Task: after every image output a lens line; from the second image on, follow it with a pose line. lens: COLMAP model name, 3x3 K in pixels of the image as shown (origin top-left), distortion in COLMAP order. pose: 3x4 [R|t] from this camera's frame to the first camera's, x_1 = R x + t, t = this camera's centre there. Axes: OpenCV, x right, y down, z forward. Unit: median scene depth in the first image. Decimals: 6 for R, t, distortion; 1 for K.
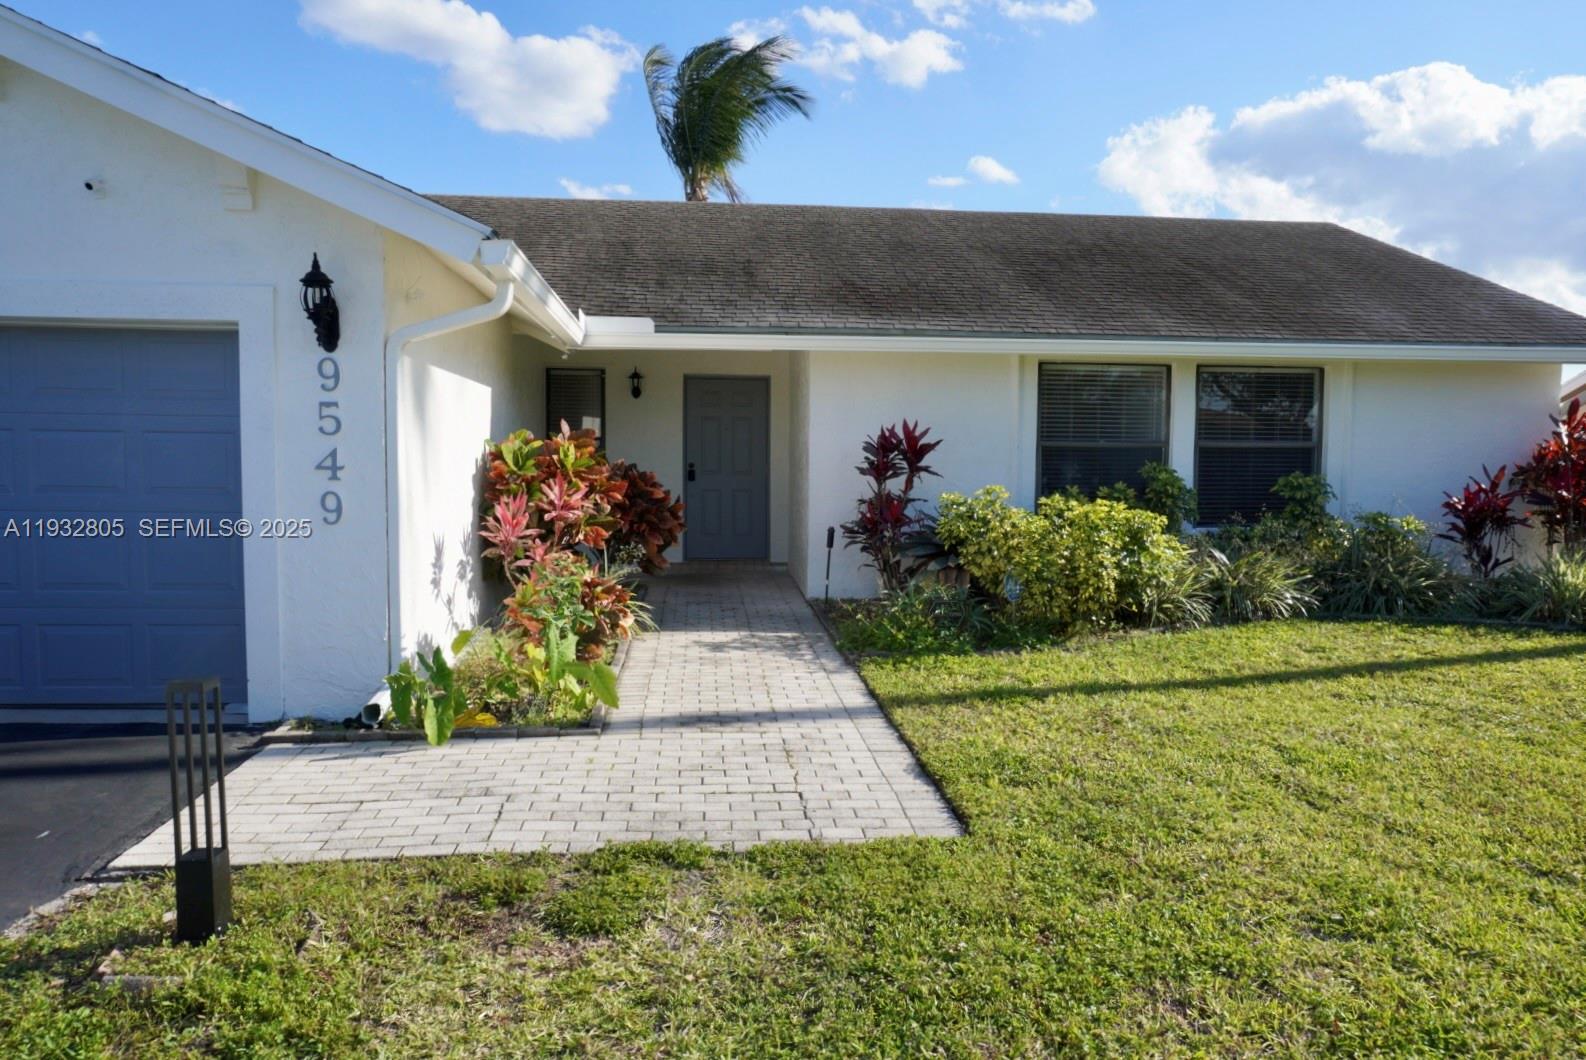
lens RADIAL K [[1076.7, 0, 822.1], [0, 1076.7, 504.2], [0, 0, 1]] dist [-0.006429, 0.025906]
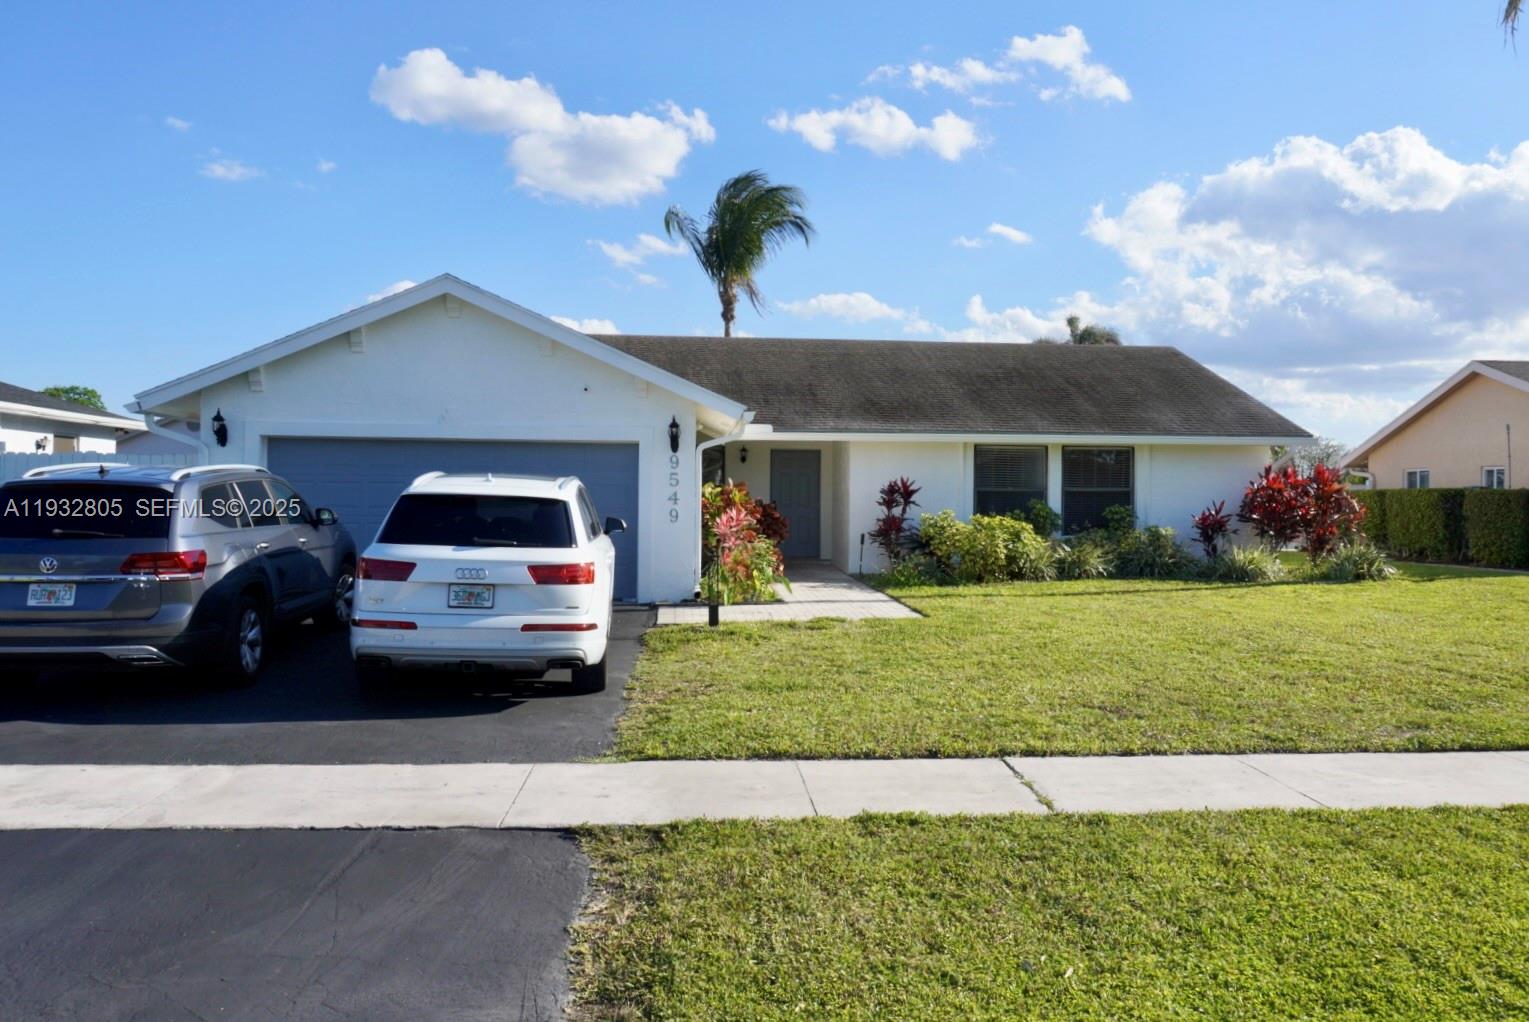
lens RADIAL K [[1009.5, 0, 768.0], [0, 1009.5, 513.6], [0, 0, 1]] dist [-0.049590, 0.025133]
pose [[0.999156, 0.000186, -0.041071, -0.086211], [-0.001471, 0.999510, -0.031251, 0.042637], [0.041045, 0.031285, 0.998667, -0.783679]]
